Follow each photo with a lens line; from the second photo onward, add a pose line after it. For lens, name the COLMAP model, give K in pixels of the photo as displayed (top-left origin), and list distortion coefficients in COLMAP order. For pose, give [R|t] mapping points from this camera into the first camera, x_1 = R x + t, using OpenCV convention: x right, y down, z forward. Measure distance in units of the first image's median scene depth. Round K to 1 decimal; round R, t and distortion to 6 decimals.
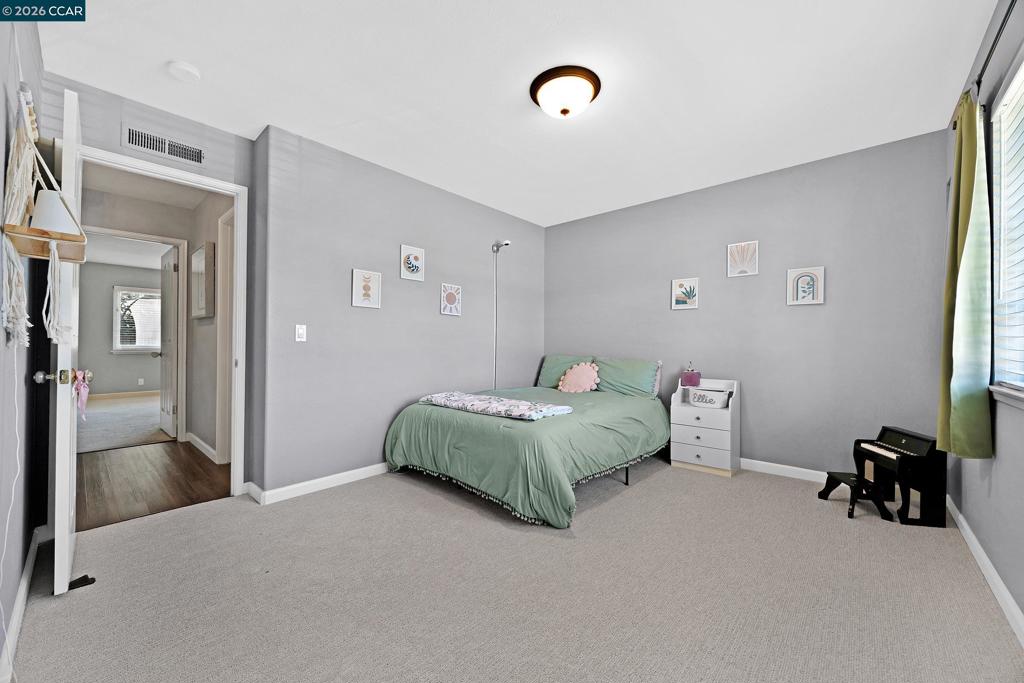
lens RADIAL K [[390.5, 0, 512.0], [0, 390.5, 341.5], [0, 0, 1]] dist [-0.001487, 0.000056]
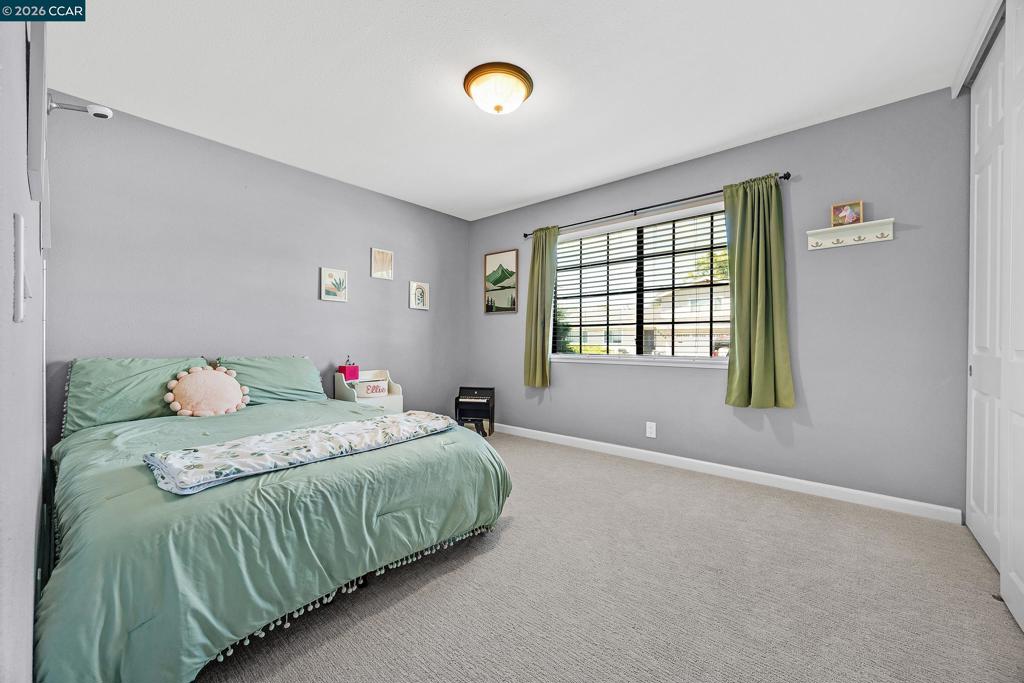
lens RADIAL K [[390.5, 0, 512.0], [0, 390.5, 341.5], [0, 0, 1]] dist [-0.001487, 0.000056]
pose [[-0.026471, -0.007769, 0.999619, -0.699166], [-0.009189, 0.999929, 0.007529, 0.006484], [-0.999607, -0.008987, -0.026540, 0.784779]]
